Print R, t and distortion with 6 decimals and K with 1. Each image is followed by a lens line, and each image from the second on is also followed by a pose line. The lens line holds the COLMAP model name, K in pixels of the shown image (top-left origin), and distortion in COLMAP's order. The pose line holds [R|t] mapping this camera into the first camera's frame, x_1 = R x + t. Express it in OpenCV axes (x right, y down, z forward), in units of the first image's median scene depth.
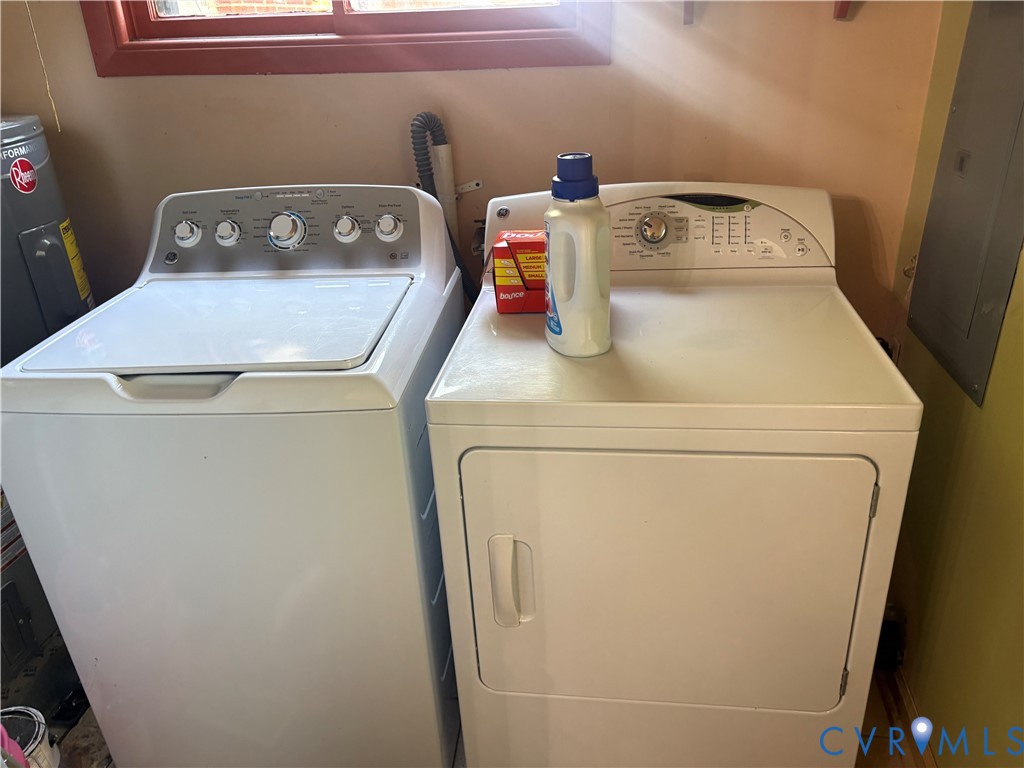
lens RADIAL K [[779.3, 0, 511.2], [0, 779.3, 387.6], [0, 0, 1]] dist [0.037475, -0.038362]
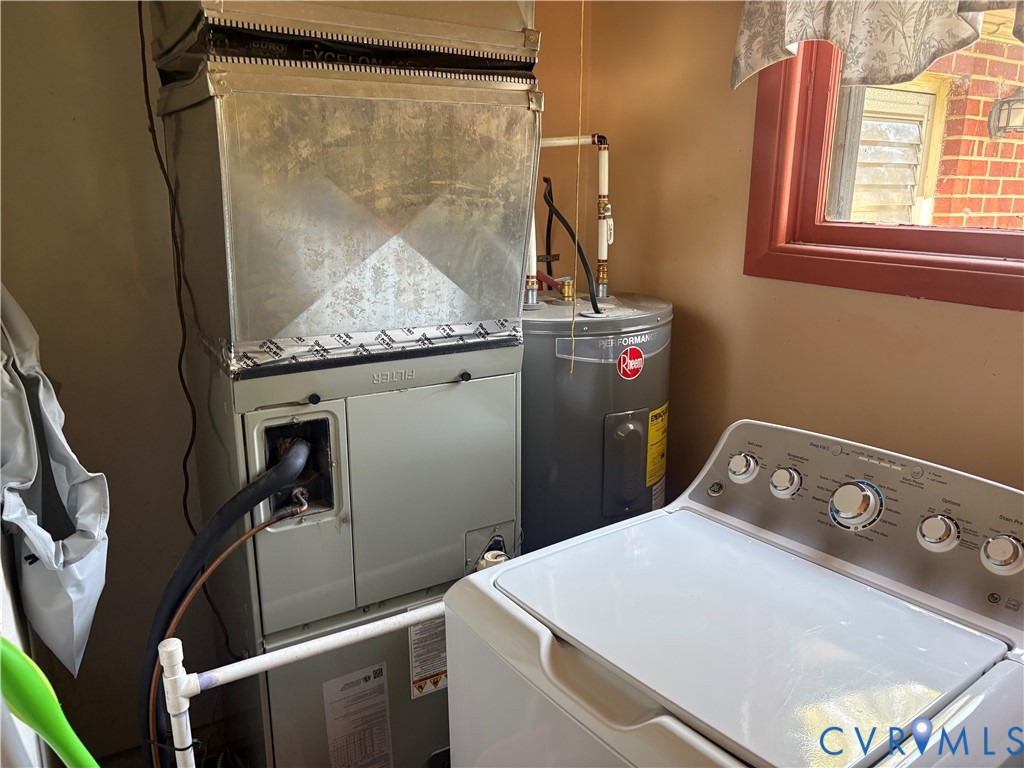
lens RADIAL K [[779.3, 0, 508.8], [0, 779.3, 380.3], [0, 0, 1]] dist [0.037475, -0.038362]
pose [[0.642287, 0.223020, -0.733300, 0.027691], [-0.353496, 0.935096, -0.025230, -0.174005], [0.680079, 0.275423, 0.679437, 0.219911]]
